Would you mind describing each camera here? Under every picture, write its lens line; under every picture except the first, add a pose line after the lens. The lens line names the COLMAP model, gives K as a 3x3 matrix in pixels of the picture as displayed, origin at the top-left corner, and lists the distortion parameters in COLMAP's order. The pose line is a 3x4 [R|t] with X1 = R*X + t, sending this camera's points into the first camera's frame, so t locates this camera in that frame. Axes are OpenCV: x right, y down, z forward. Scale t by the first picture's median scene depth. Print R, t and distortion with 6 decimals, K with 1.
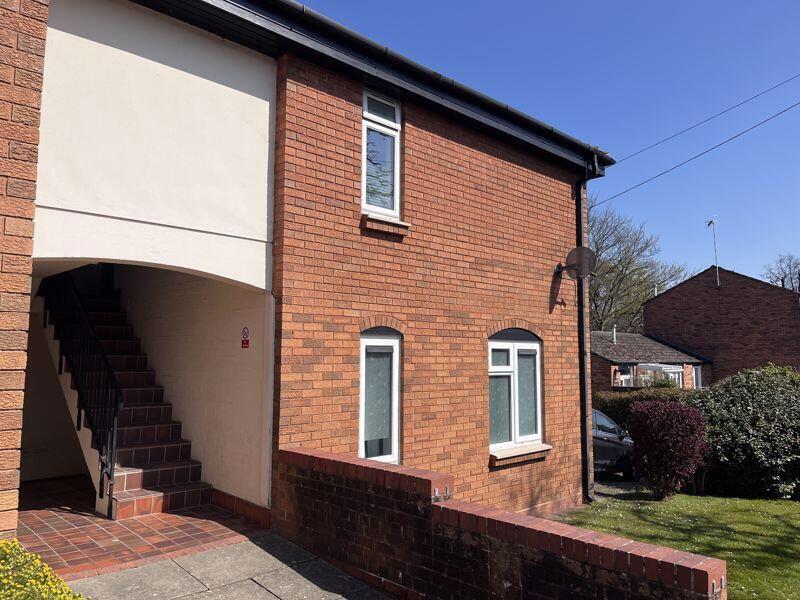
lens RADIAL K [[608.7, 0, 400.0], [0, 608.7, 300.0], [0, 0, 1]] dist [0.004248, -0.000869]
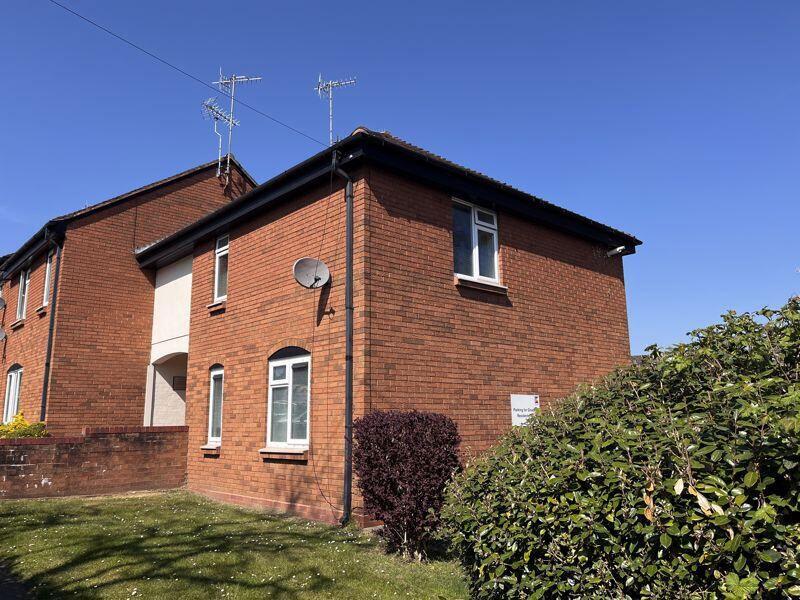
lens RADIAL K [[608.7, 0, 400.0], [0, 608.7, 300.0], [0, 0, 1]] dist [0.004248, -0.000869]
pose [[-0.023390, -0.204674, -0.978551, 1.370998], [0.103714, 0.973040, -0.206000, 0.224892], [0.994332, -0.106308, -0.001532, 1.226618]]
